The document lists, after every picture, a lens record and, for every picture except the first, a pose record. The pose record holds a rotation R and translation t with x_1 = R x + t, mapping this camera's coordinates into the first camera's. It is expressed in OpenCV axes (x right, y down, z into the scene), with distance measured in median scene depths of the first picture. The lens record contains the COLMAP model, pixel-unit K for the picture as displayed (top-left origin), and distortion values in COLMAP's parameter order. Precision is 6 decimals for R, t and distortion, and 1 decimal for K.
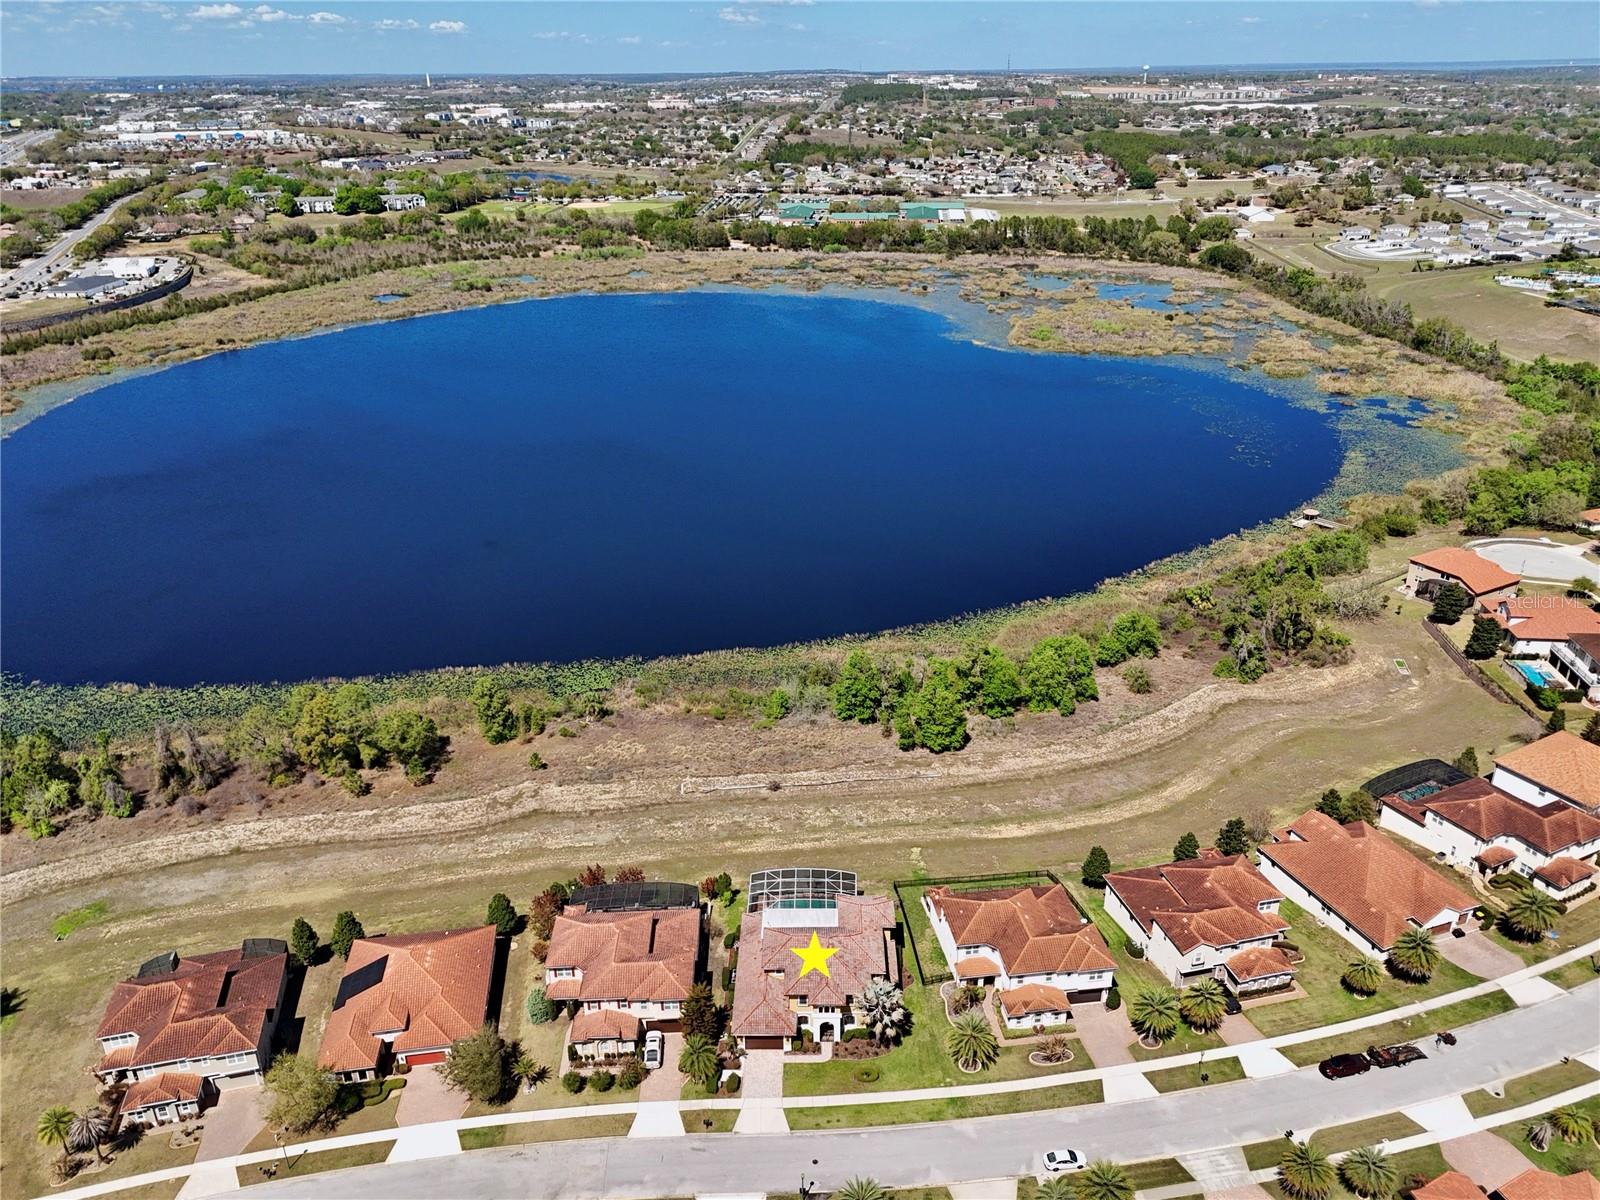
lens RADIAL K [[1177.4, 0, 798.9], [0, 1177.4, 606.3], [0, 0, 1]] dist [0.070409, -0.069328]
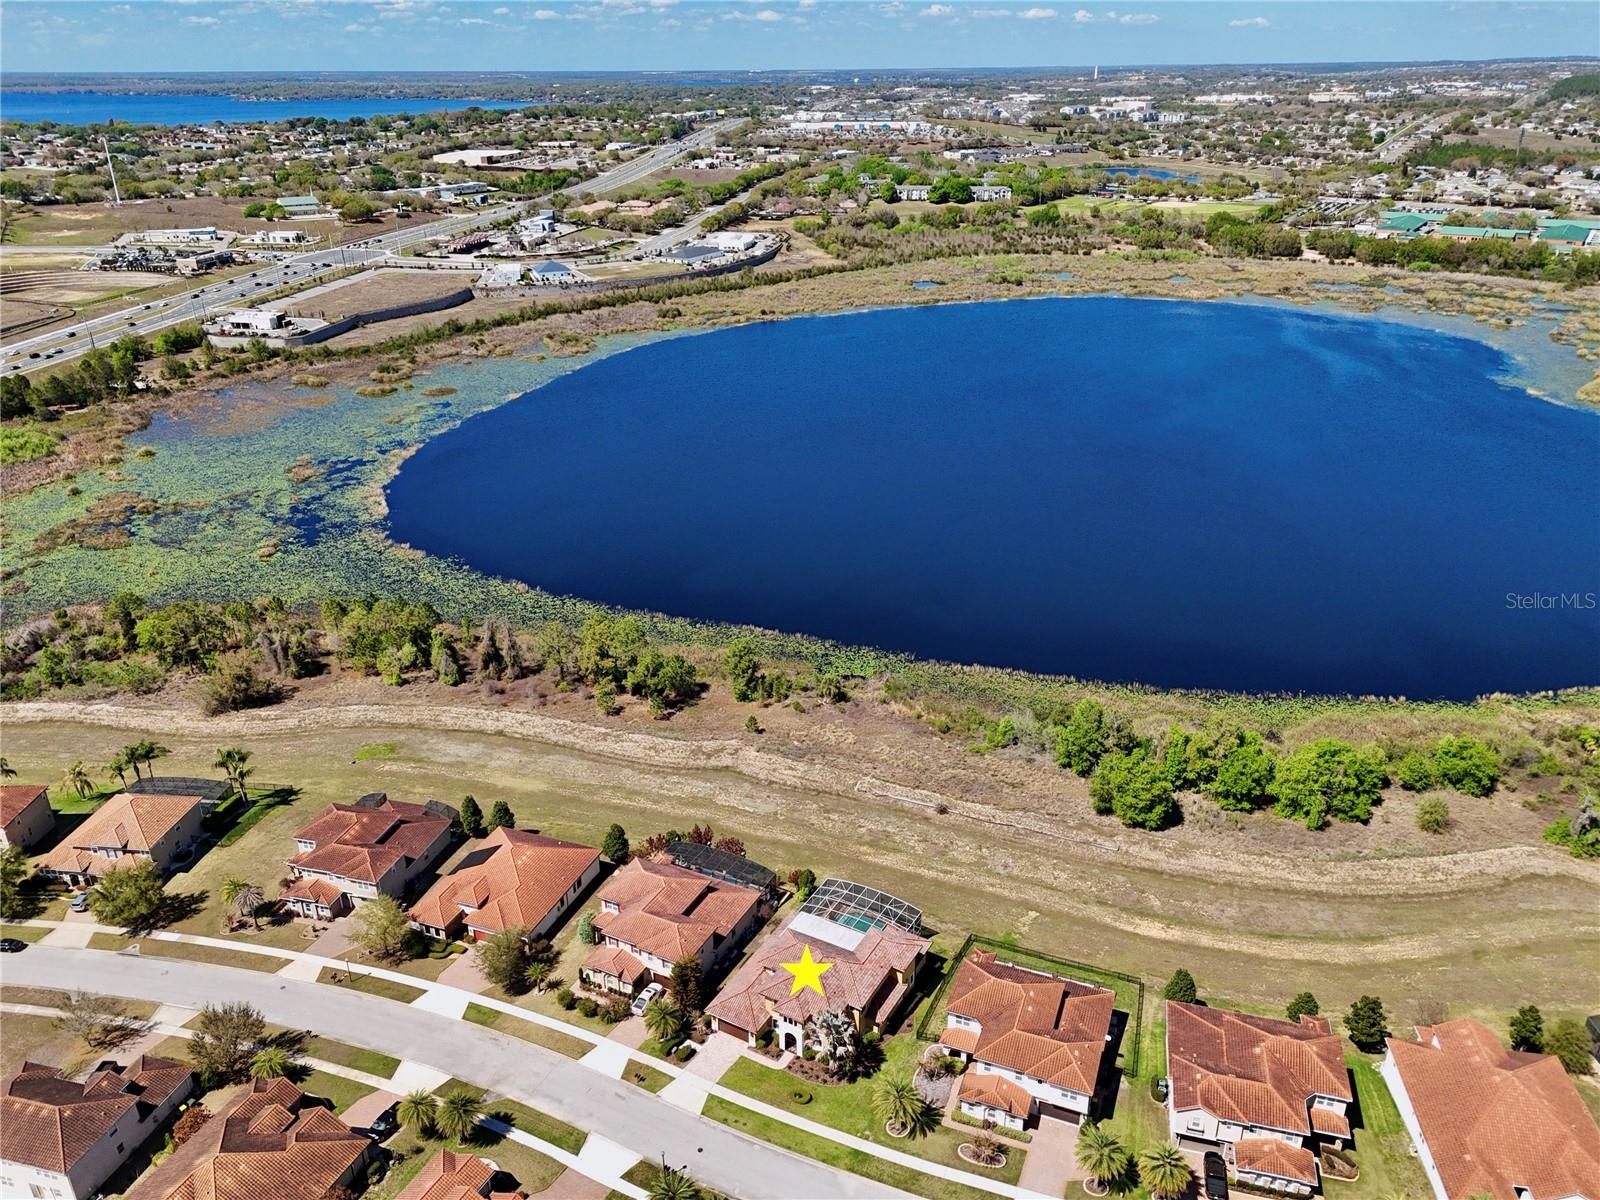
lens RADIAL K [[1177.4, 0, 801.2], [0, 1177.4, 595.1], [0, 0, 1]] dist [0.070409, -0.069328]
pose [[0.873573, 0.200701, -0.443383, 0.260904], [-0.201428, 0.978421, 0.046027, -0.042001], [0.443053, 0.049102, 0.895150, 0.048155]]
